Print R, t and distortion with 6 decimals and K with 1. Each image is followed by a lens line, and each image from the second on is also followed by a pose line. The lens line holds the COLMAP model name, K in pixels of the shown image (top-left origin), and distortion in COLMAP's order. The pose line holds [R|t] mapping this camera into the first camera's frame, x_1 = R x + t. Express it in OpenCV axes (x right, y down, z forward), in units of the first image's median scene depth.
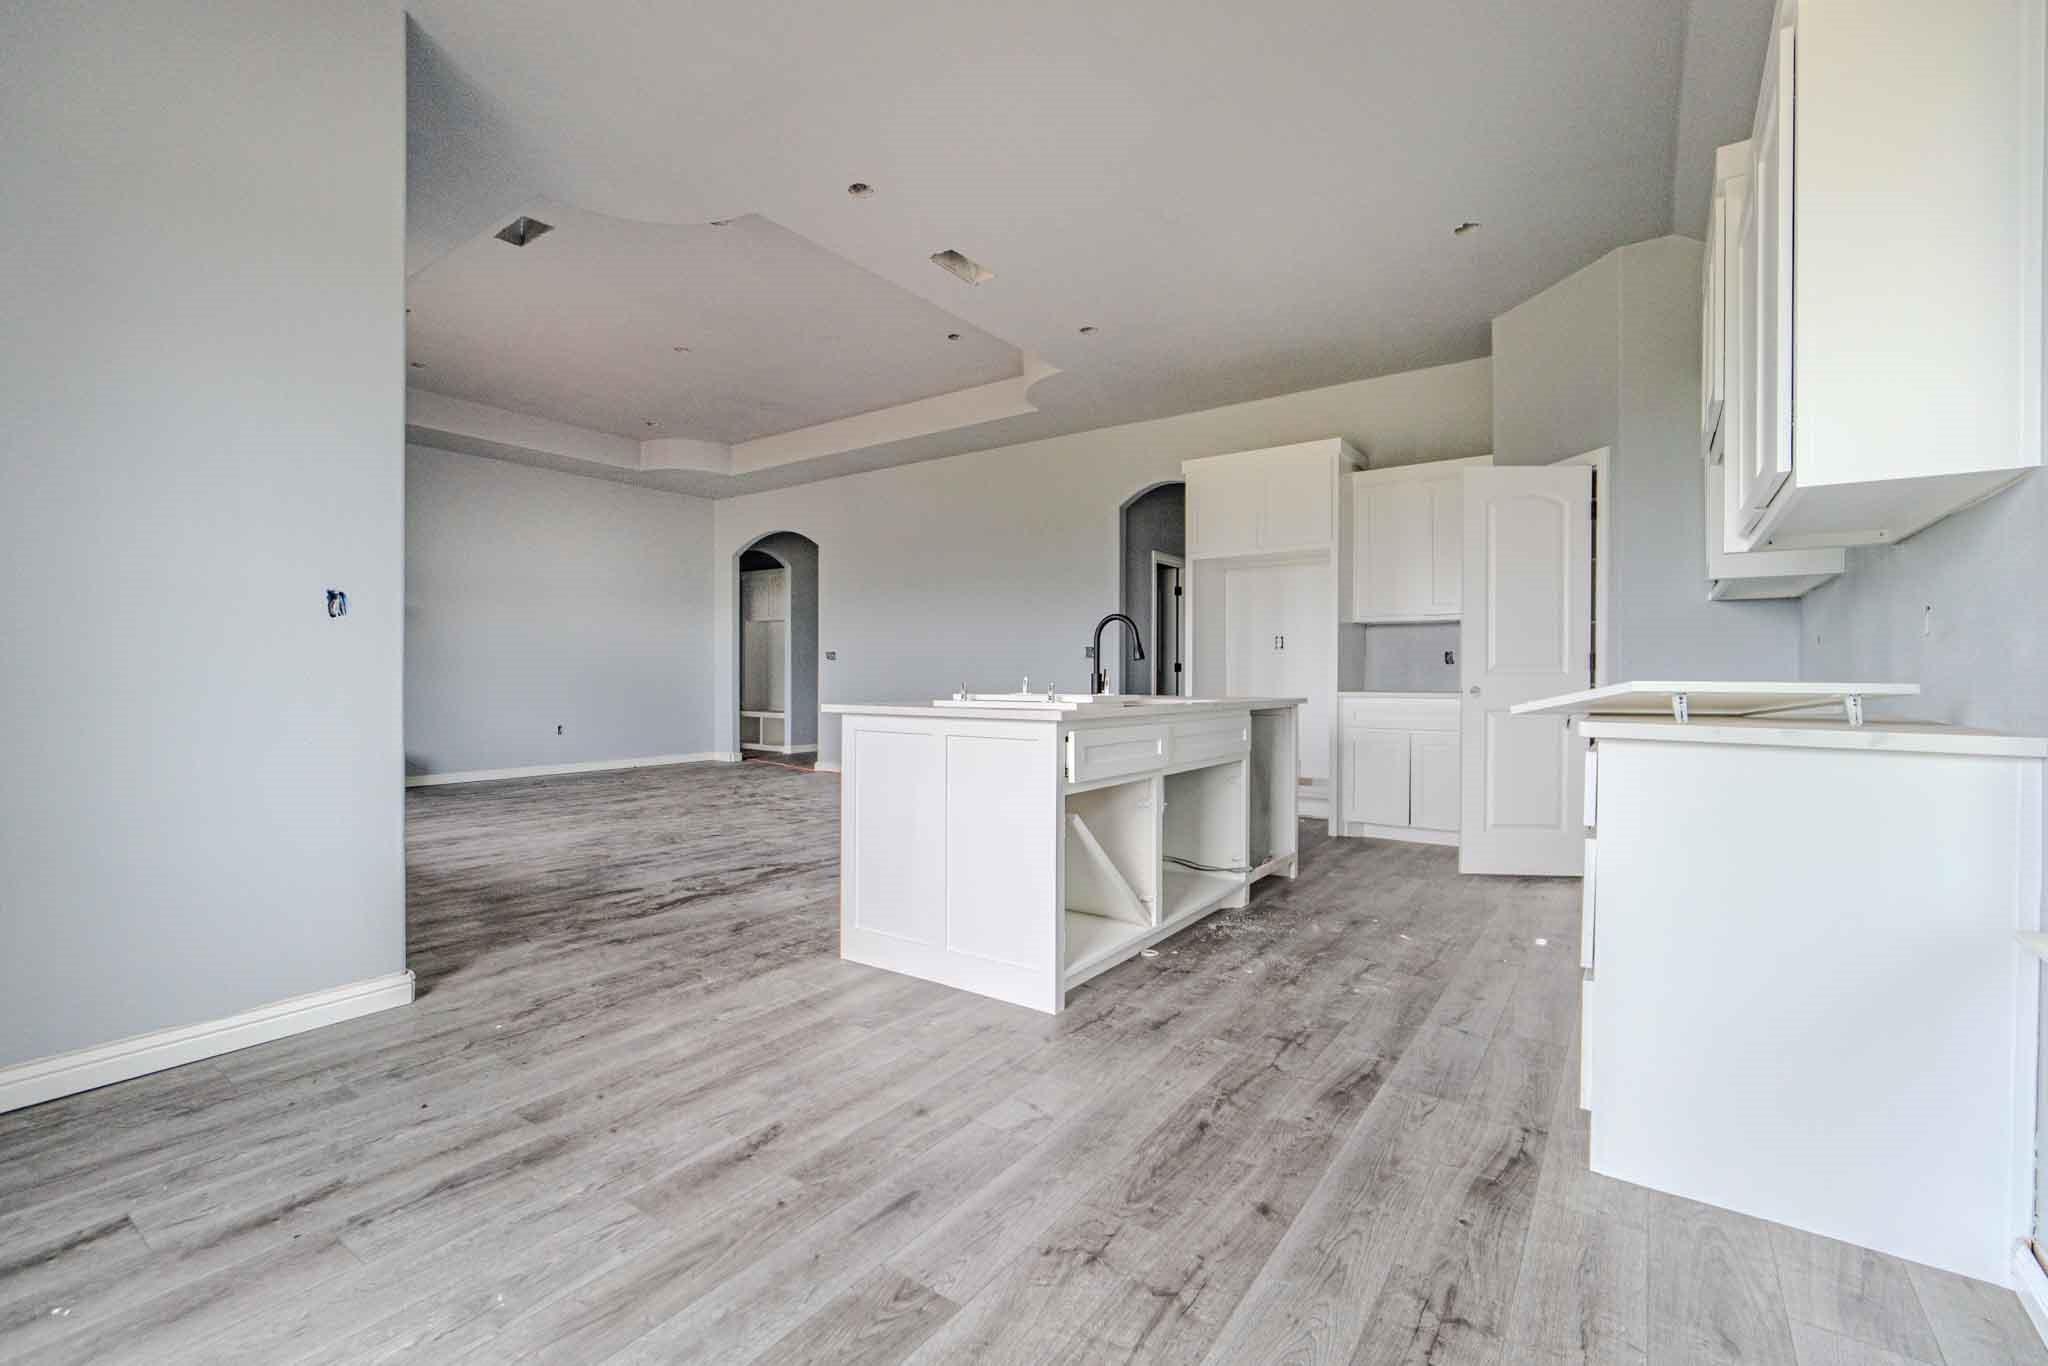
lens RADIAL K [[888.9, 0, 1014.5], [0, 888.9, 667.7], [0, 0, 1]] dist [-0.007656, 0.002676]
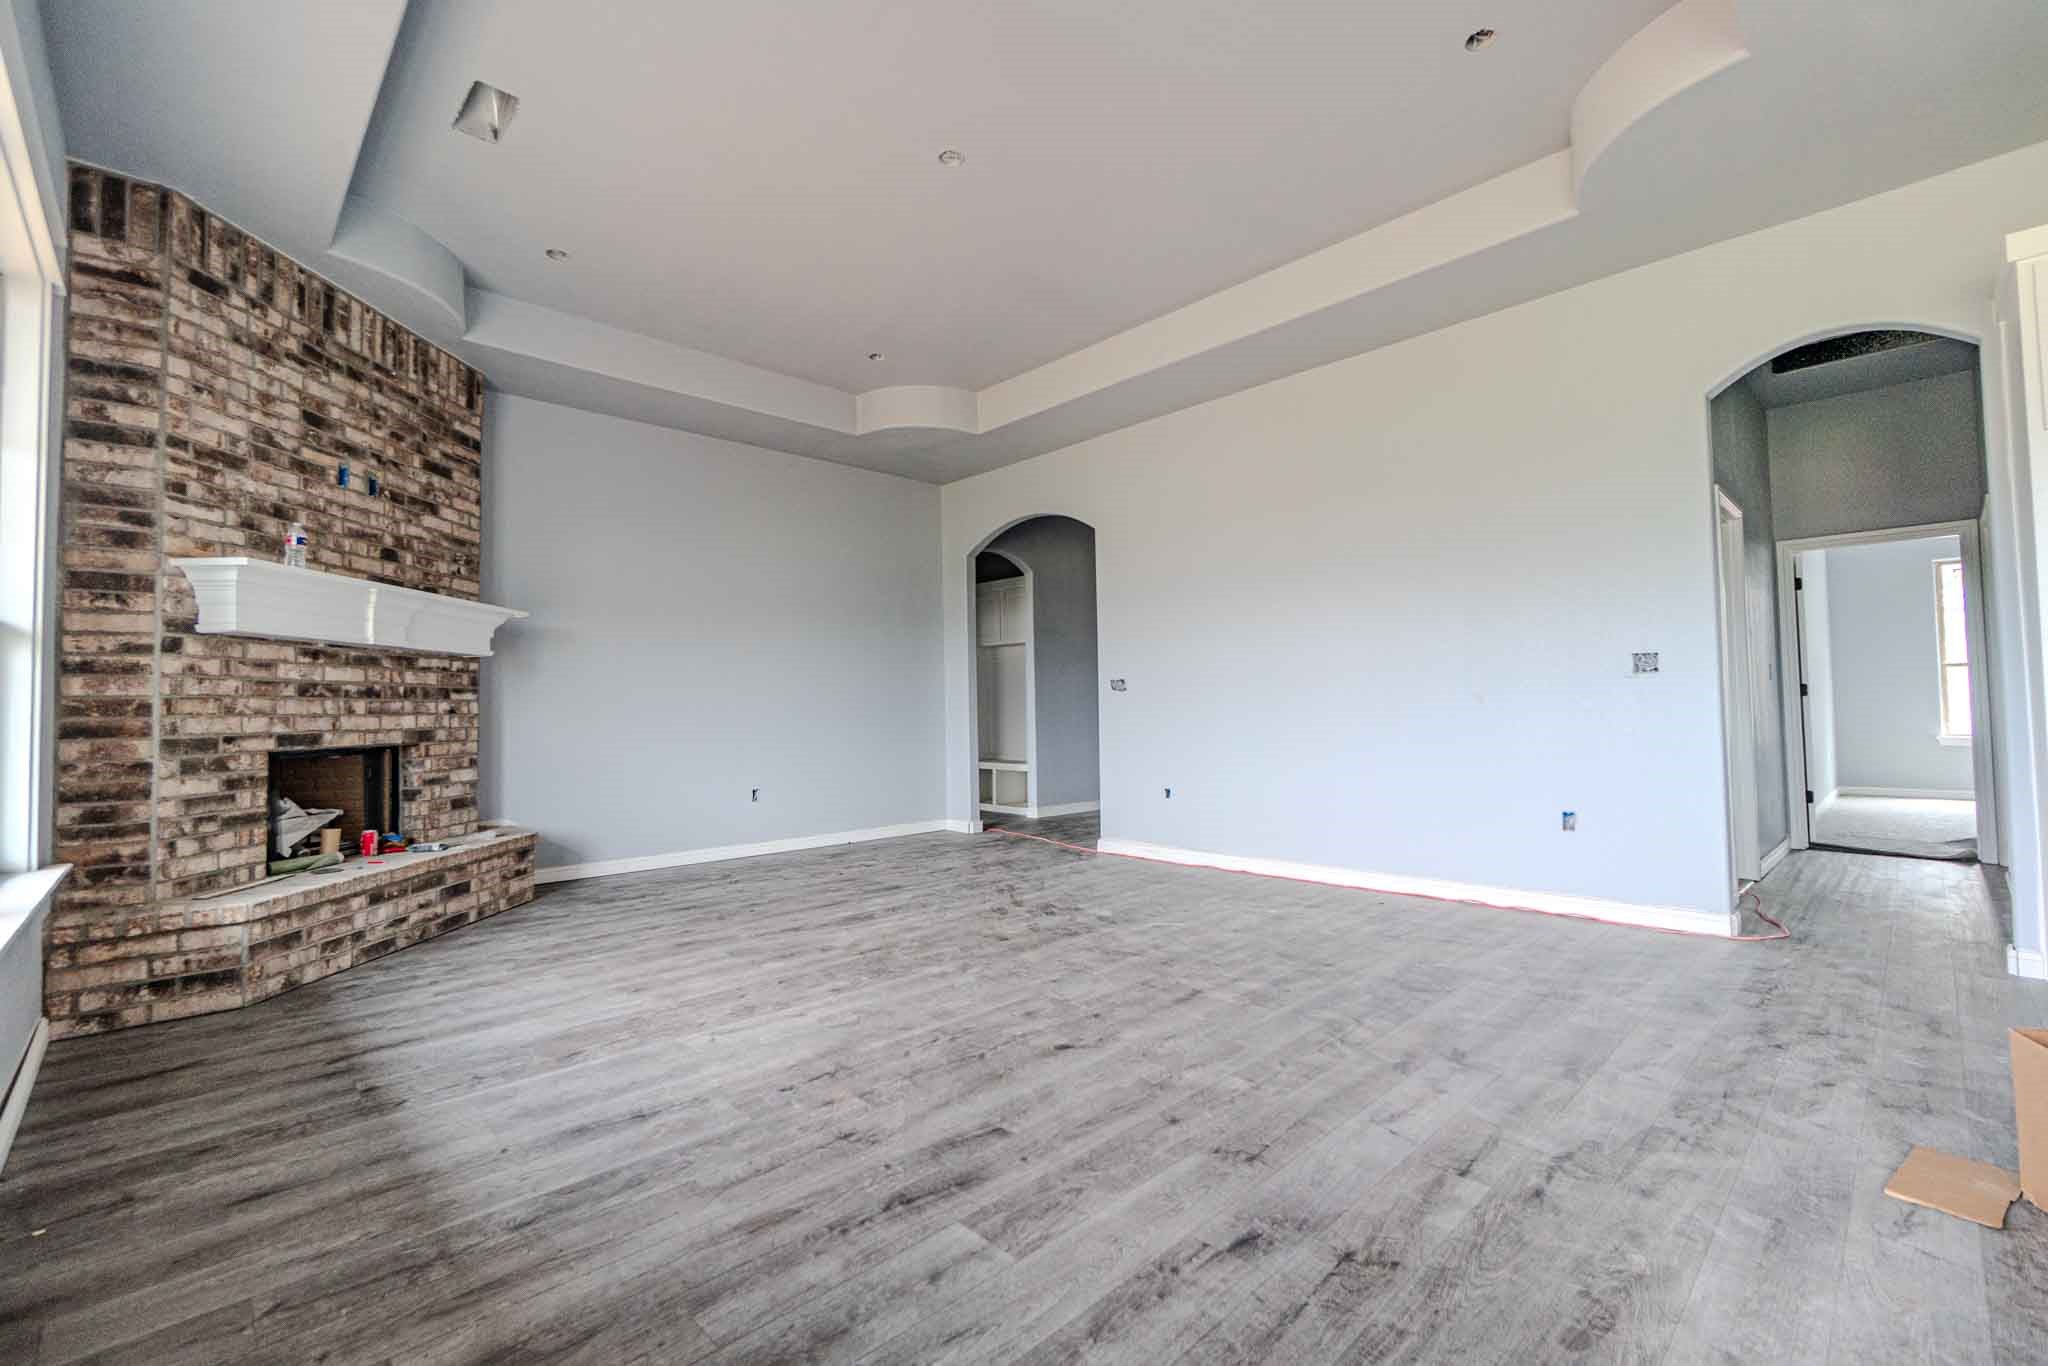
lens RADIAL K [[888.9, 0, 1016.9], [0, 888.9, 675.9], [0, 0, 1]] dist [-0.007656, 0.002676]
pose [[0.983272, -0.025047, -0.180413, -0.412189], [0.019115, 0.999220, -0.034545, 0.004143], [0.181138, 0.030518, 0.982984, 0.786281]]
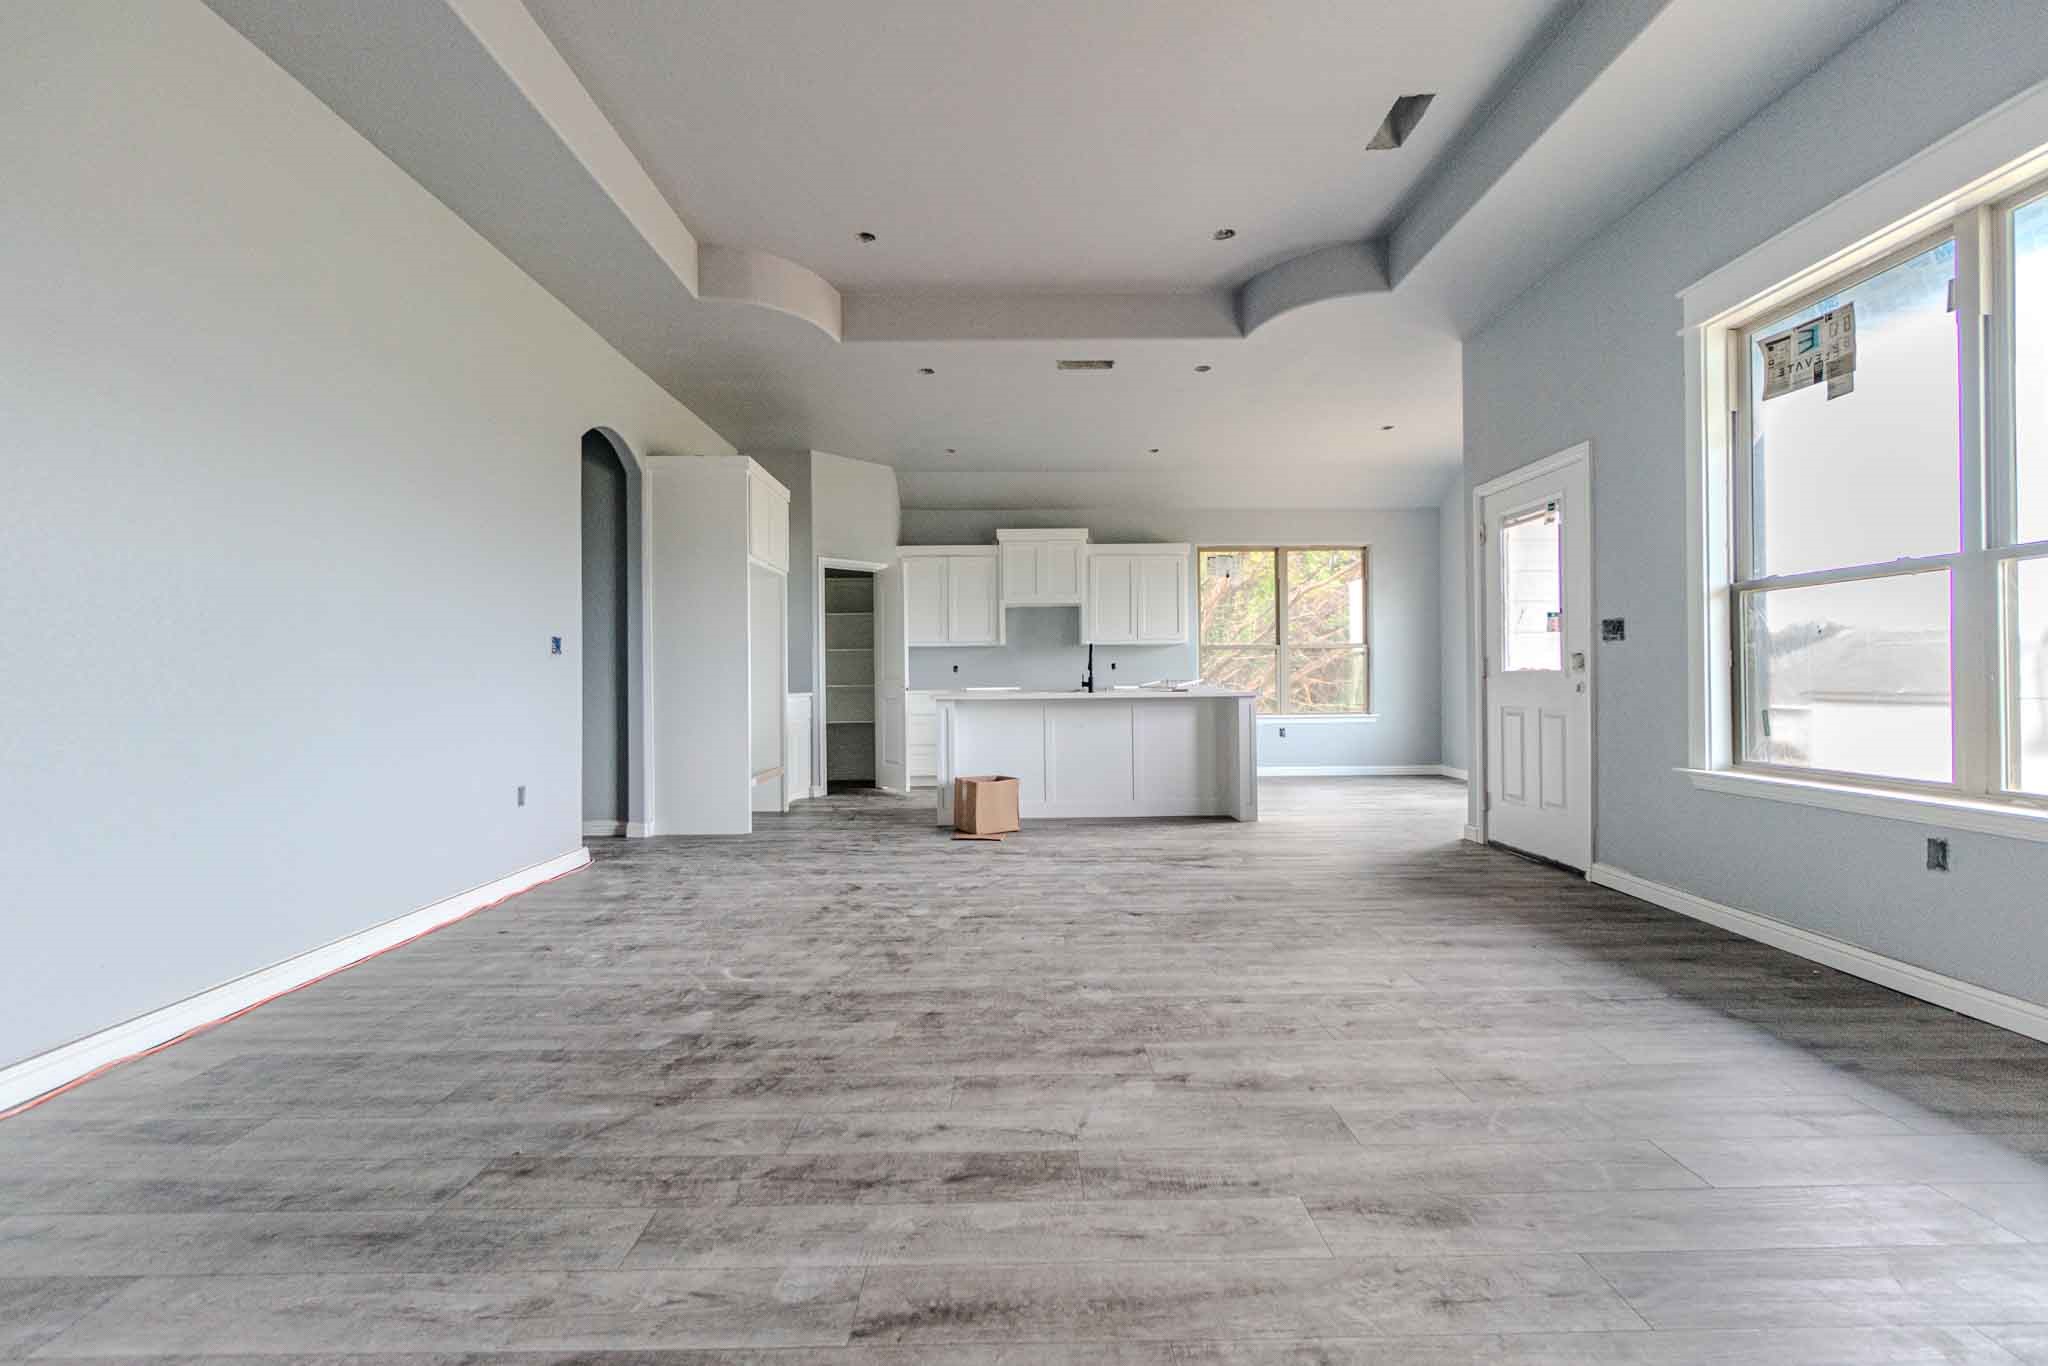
lens RADIAL K [[888.9, 0, 1025.2], [0, 888.9, 684.0], [0, 0, 1]] dist [-0.007656, 0.002676]
pose [[-0.605177, 0.004006, 0.796081, -1.270166], [0.002519, 0.999992, -0.003118, 0.025524], [-0.796087, 0.000119, -0.605182, 2.276118]]
